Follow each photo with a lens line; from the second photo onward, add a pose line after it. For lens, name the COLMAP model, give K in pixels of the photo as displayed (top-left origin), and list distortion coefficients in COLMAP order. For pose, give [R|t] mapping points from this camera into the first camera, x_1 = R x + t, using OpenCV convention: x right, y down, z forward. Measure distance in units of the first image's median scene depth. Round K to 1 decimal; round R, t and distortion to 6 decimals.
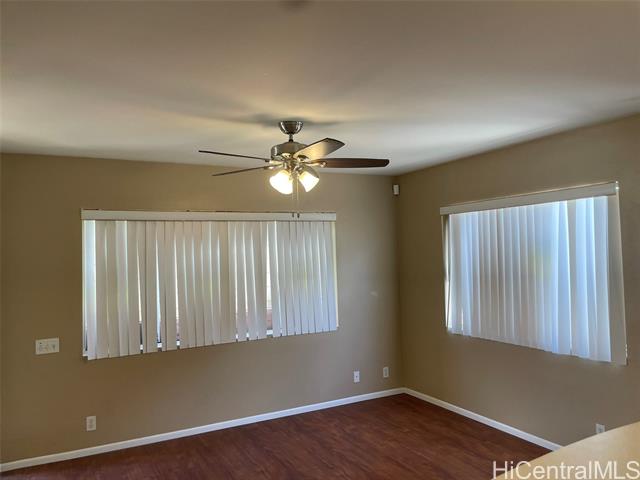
lens RADIAL K [[485.1, 0, 320.0], [0, 485.1, 240.0], [0, 0, 1]] dist [0.113748, -0.150486]
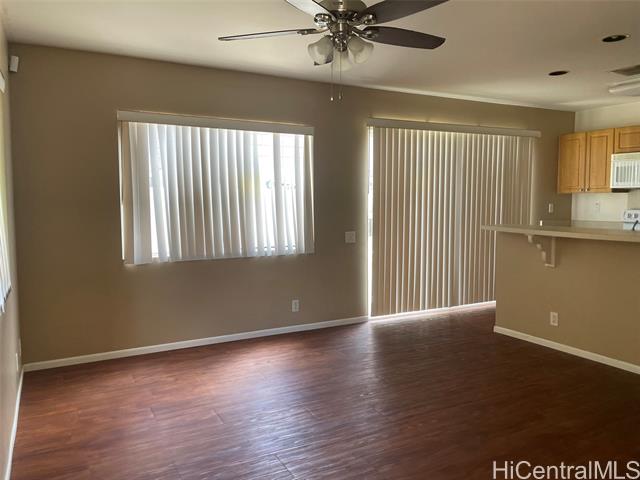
lens RADIAL K [[485.1, 0, 320.0], [0, 485.1, 240.0], [0, 0, 1]] dist [0.113748, -0.150486]
pose [[-0.009588, -0.069000, 0.997571, -0.622017], [-0.034738, 0.997037, 0.068630, 0.083699], [-0.999350, -0.033996, -0.011956, 0.741653]]
